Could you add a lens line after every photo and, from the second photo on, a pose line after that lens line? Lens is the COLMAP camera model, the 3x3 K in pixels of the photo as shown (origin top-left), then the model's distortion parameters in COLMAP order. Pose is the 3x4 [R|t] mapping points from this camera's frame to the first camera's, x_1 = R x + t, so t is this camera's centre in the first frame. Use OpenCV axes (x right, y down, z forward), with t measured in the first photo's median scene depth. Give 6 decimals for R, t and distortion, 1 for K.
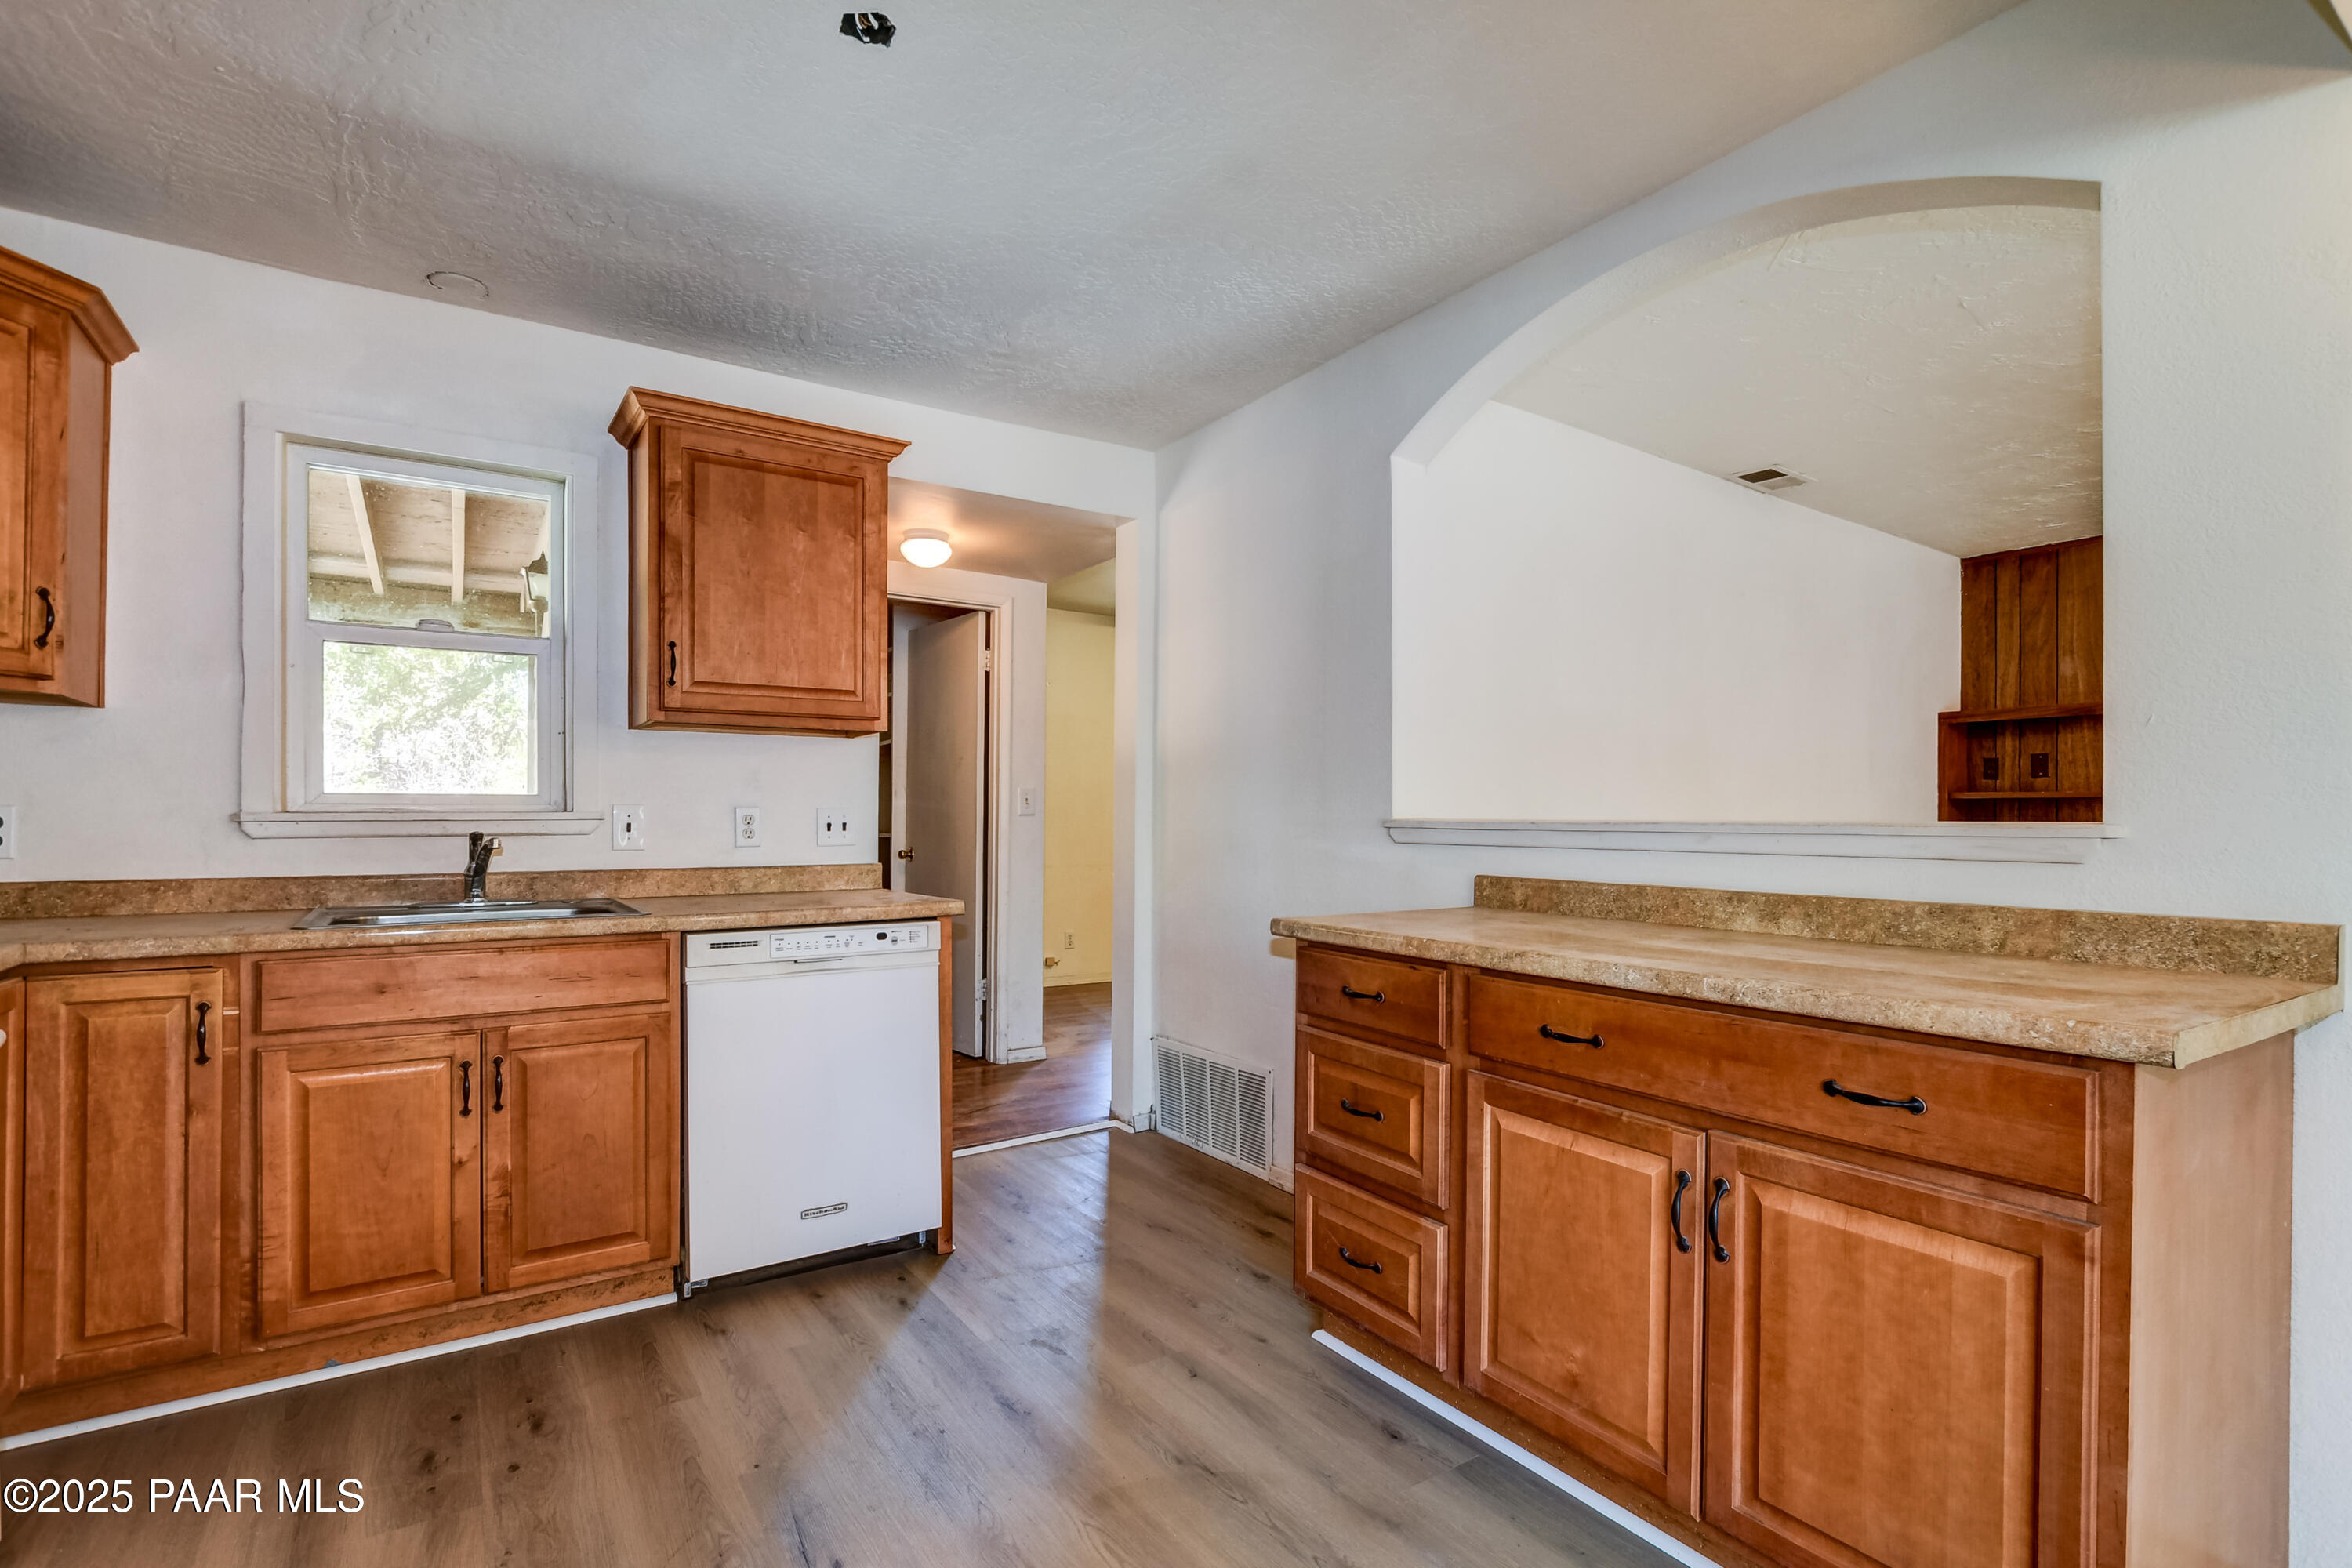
lens RADIAL K [[1092.2, 0, 1177.3], [0, 1092.2, 820.3], [0, 0, 1]] dist [-0.007984, 0.000056]
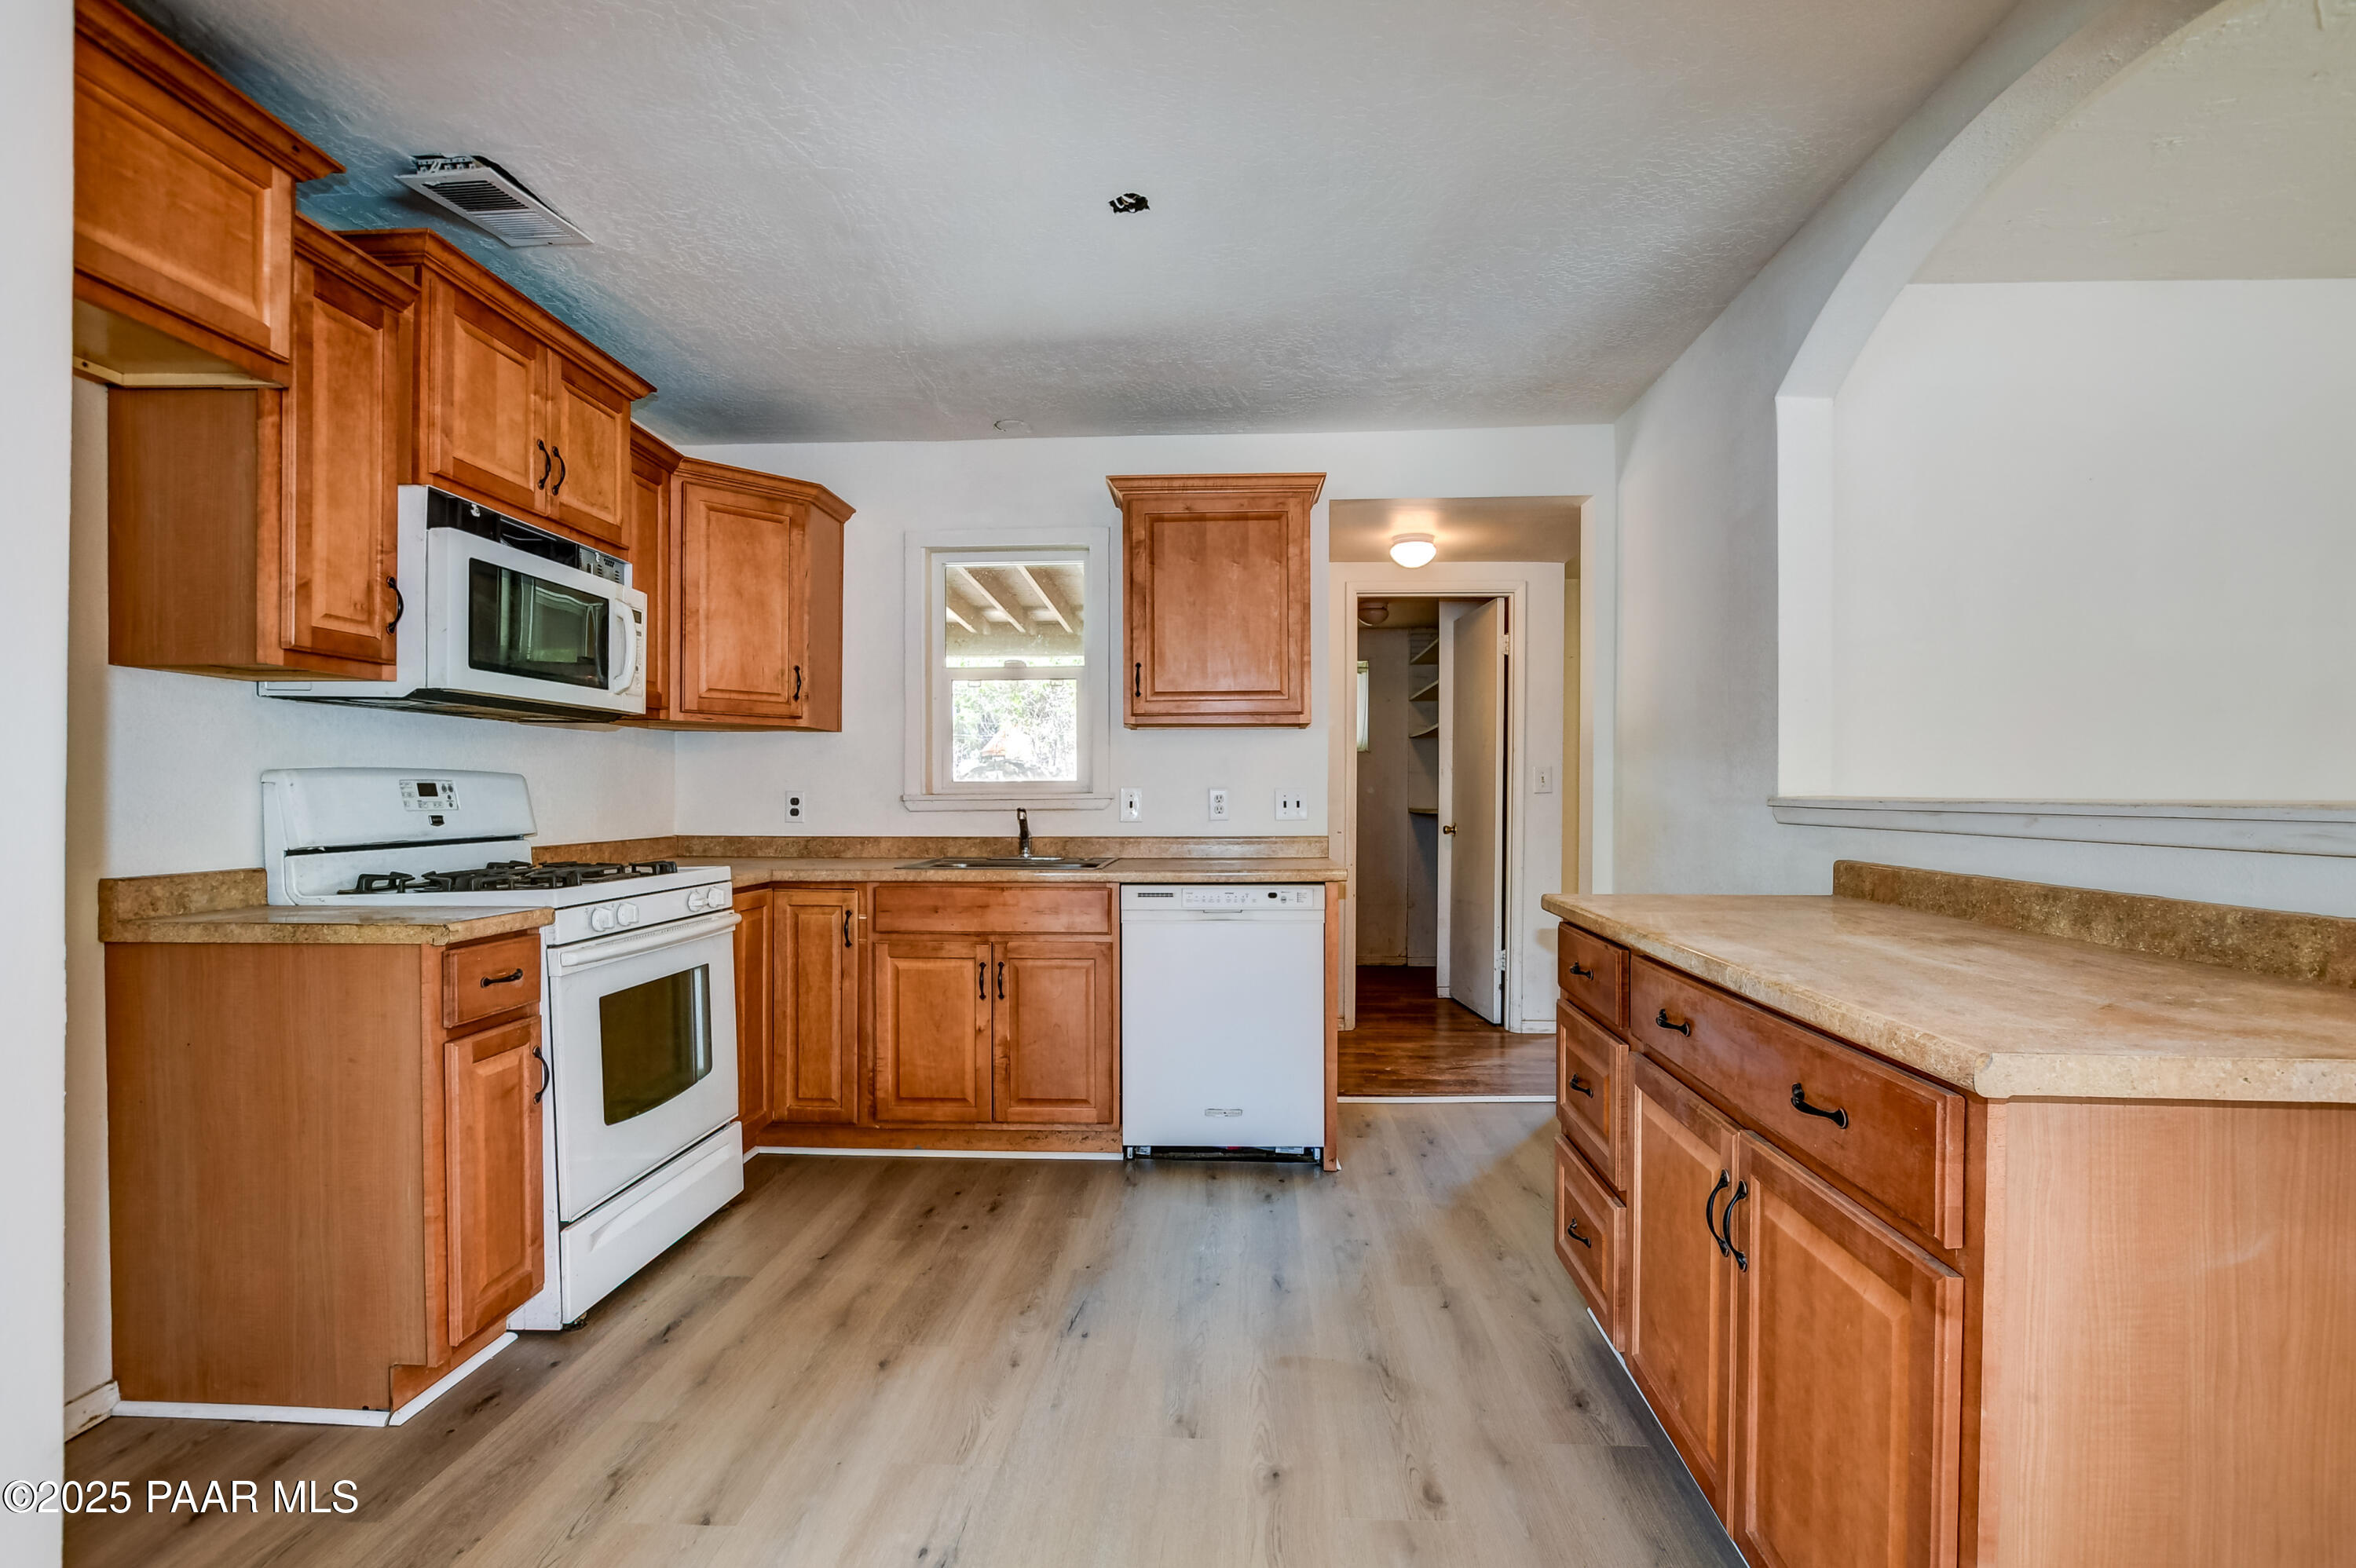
lens RADIAL K [[1076.5, 0, 1185.6], [0, 1076.5, 806.0], [0, 0, 1]] dist [-0.012230, 0.000116]
pose [[0.806538, 0.002507, -0.591177, 0.426368], [0.002701, 0.999965, 0.007925, -0.002473], [0.591176, -0.007989, 0.806503, -0.017135]]
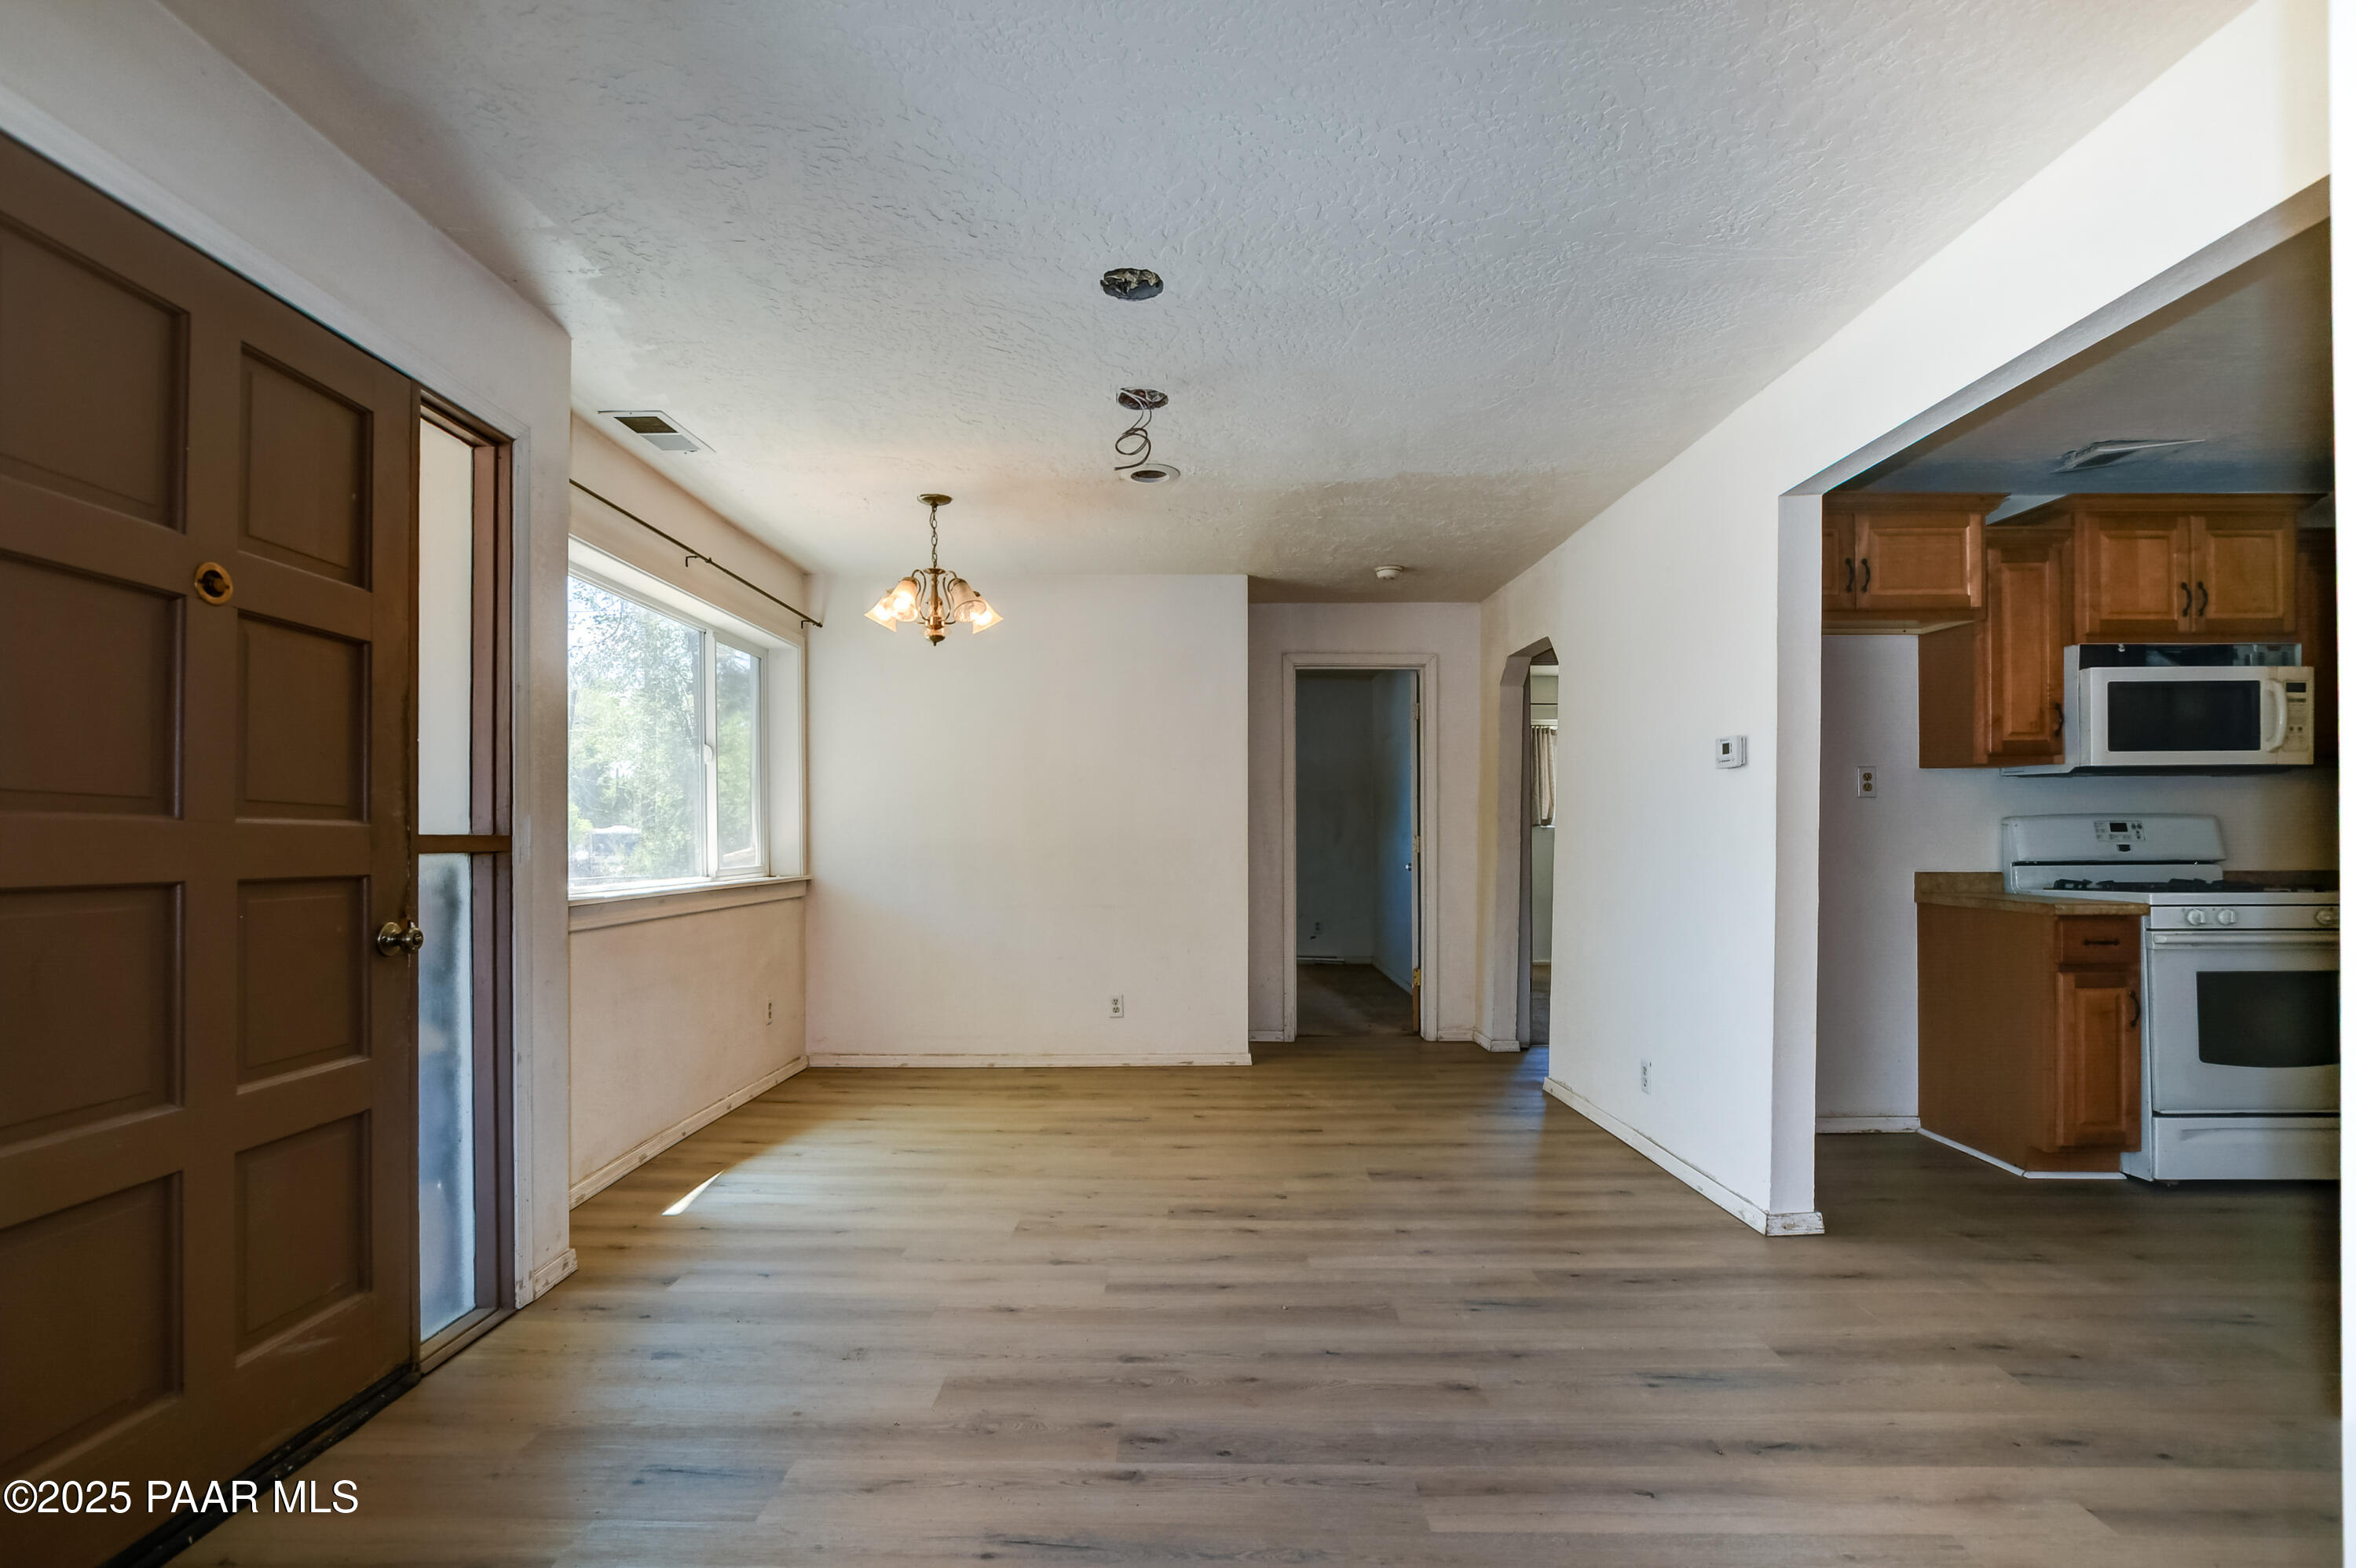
lens RADIAL K [[1093.9, 0, 1179.3], [0, 1093.9, 820.3], [0, 0, 1]] dist [-0.007984, 0.000056]
pose [[-0.562460, -0.008859, -0.826777, 1.580216], [-0.000406, 0.999945, -0.010438, -0.005985], [0.826824, -0.005536, -0.562433, 0.193187]]
